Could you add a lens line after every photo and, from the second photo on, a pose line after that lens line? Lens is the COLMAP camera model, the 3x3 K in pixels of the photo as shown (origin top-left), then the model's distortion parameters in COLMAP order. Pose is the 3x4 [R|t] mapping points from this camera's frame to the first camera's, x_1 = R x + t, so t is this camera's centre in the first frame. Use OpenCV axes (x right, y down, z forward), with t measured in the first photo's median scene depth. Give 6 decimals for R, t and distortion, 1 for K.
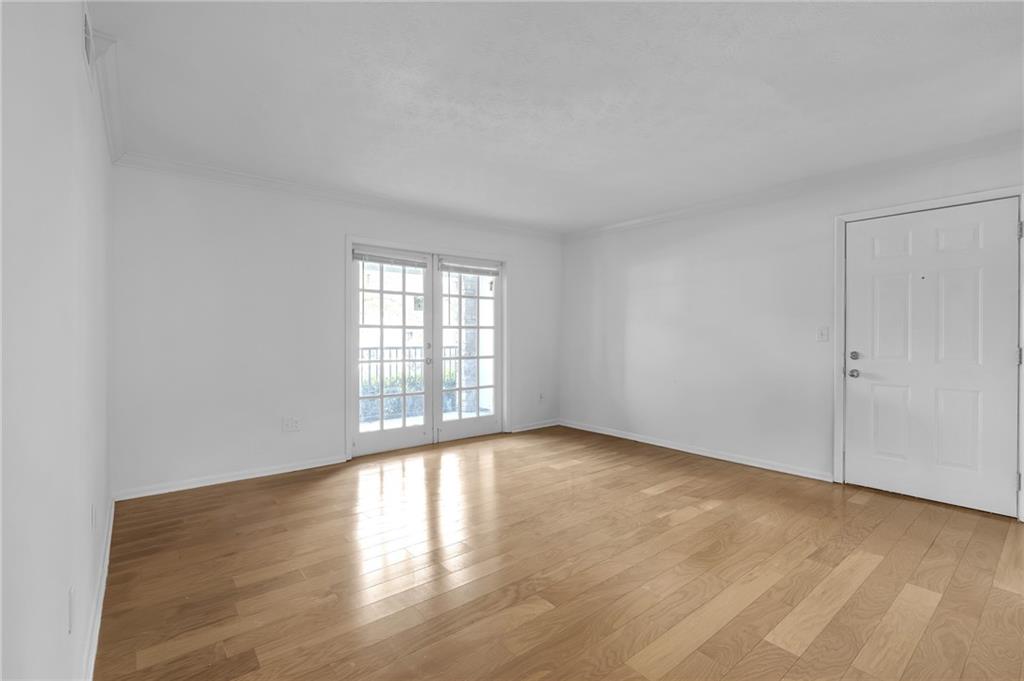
lens RADIAL K [[462.9, 0, 508.2], [0, 462.9, 334.3], [0, 0, 1]] dist [-0.004042, -0.000013]
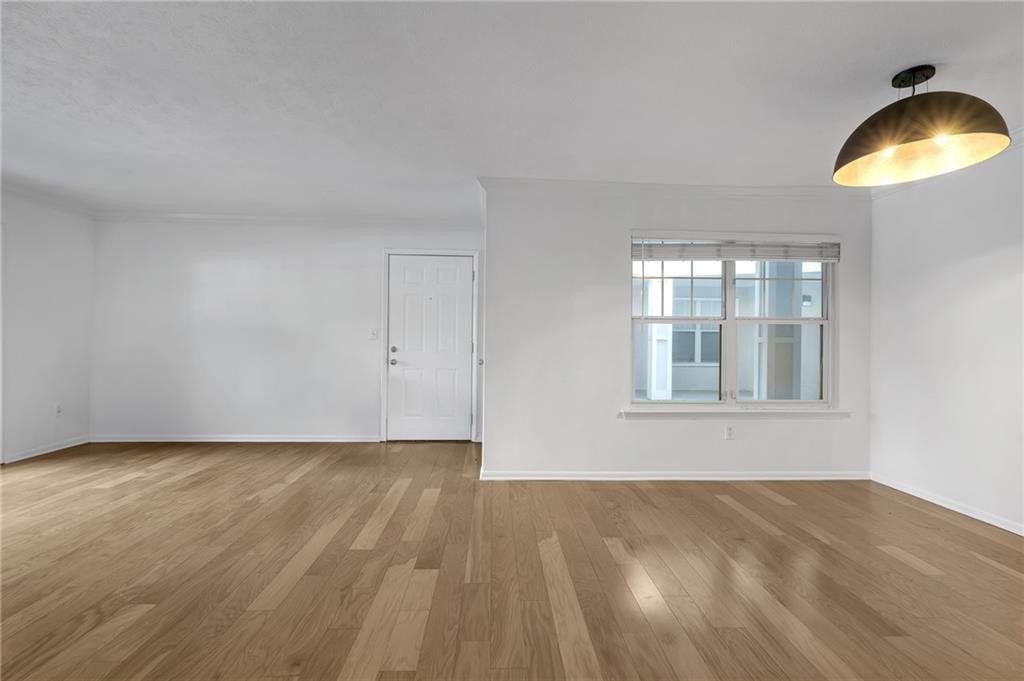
lens RADIAL K [[434.9, 0, 512.4], [0, 434.9, 340.2], [0, 0, 1]] dist [0.000243, 0.000059]
pose [[0.596422, 0.001197, 0.802670, -0.166163], [-0.011066, 0.999916, 0.006732, 0.006797], [-0.802595, -0.012897, 0.596385, -0.140674]]
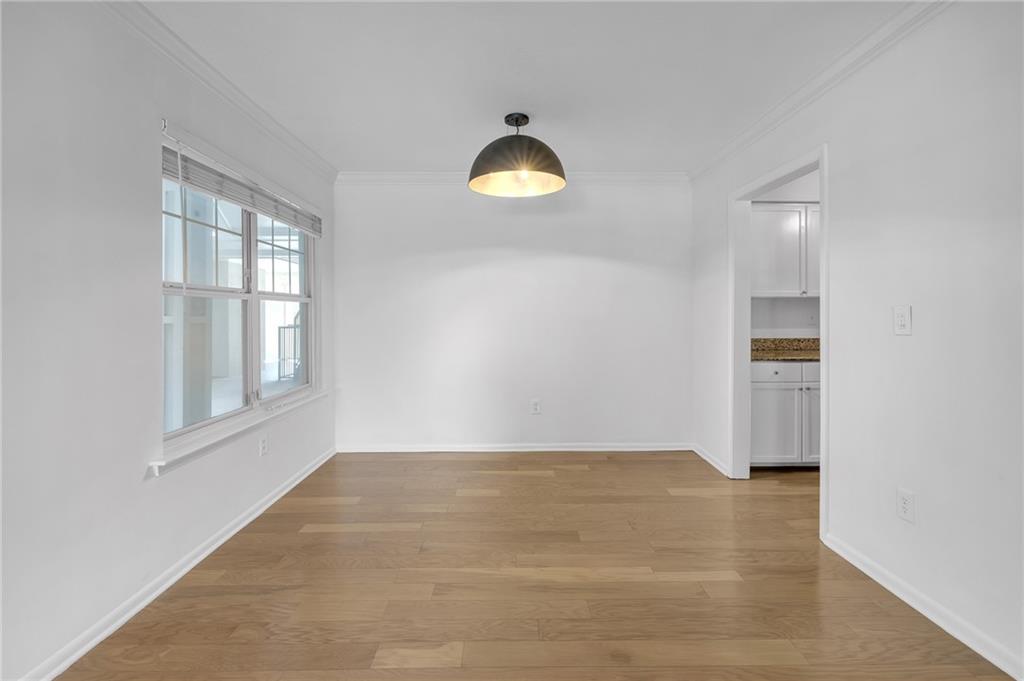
lens RADIAL K [[475.1, 0, 505.0], [0, 475.1, 318.4], [0, 0, 1]] dist [0.003814, 0.000173]
pose [[-0.775905, -0.003013, 0.630843, 0.264165], [0.003806, 0.999948, 0.009458, -0.011209], [-0.630839, 0.009739, -0.775853, 0.756770]]
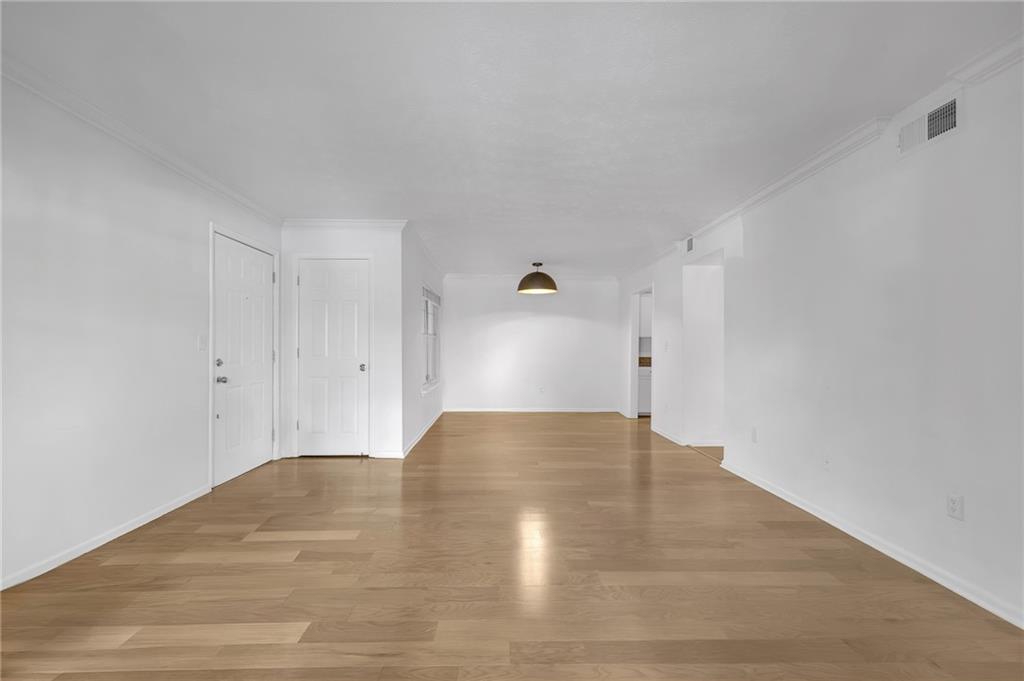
lens RADIAL K [[437.2, 0, 510.4], [0, 437.2, 341.3], [0, 0, 1]] dist [0.002211, 0.000491]
pose [[-0.794166, 0.002468, 0.607695, -0.578421], [-0.006777, 0.999894, -0.012917, 0.009856], [-0.607663, -0.014377, -0.794065, 2.152498]]
